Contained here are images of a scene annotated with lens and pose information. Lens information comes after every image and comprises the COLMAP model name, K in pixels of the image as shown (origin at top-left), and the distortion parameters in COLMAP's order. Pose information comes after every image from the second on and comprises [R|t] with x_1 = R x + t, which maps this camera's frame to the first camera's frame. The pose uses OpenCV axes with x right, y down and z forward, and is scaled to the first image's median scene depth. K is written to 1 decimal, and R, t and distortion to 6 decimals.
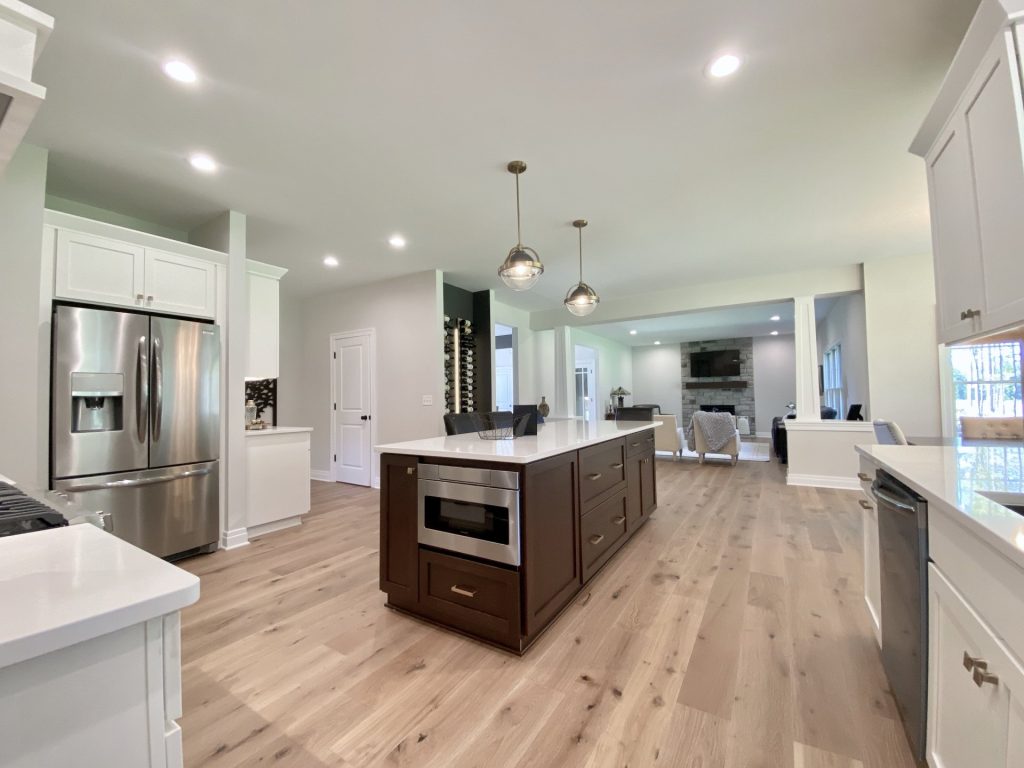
lens RADIAL K [[414.0, 0, 505.5], [0, 414.0, 386.7], [0, 0, 1]] dist [0.001687, -0.010120]
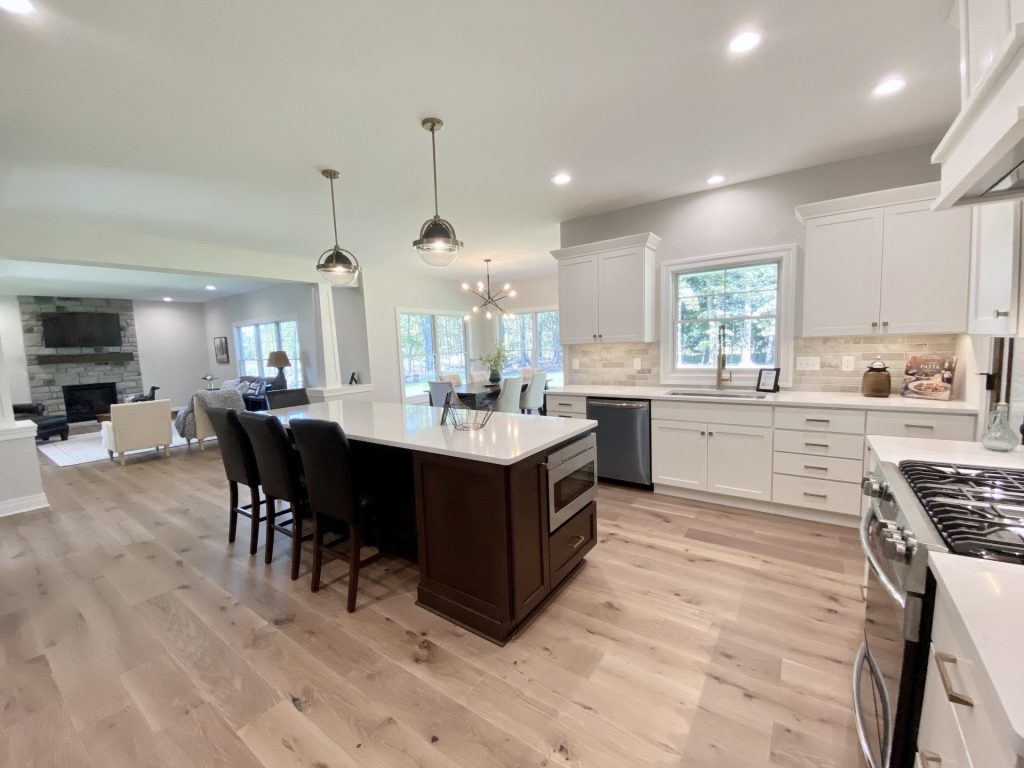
lens RADIAL K [[414.0, 0, 506.2], [0, 414.0, 386.5], [0, 0, 1]] dist [0.001687, -0.010120]
pose [[0.046825, -0.087750, 0.995041, -0.473657], [0.007434, 0.996137, 0.087497, -0.026693], [-0.998875, 0.003301, 0.047297, 0.424605]]
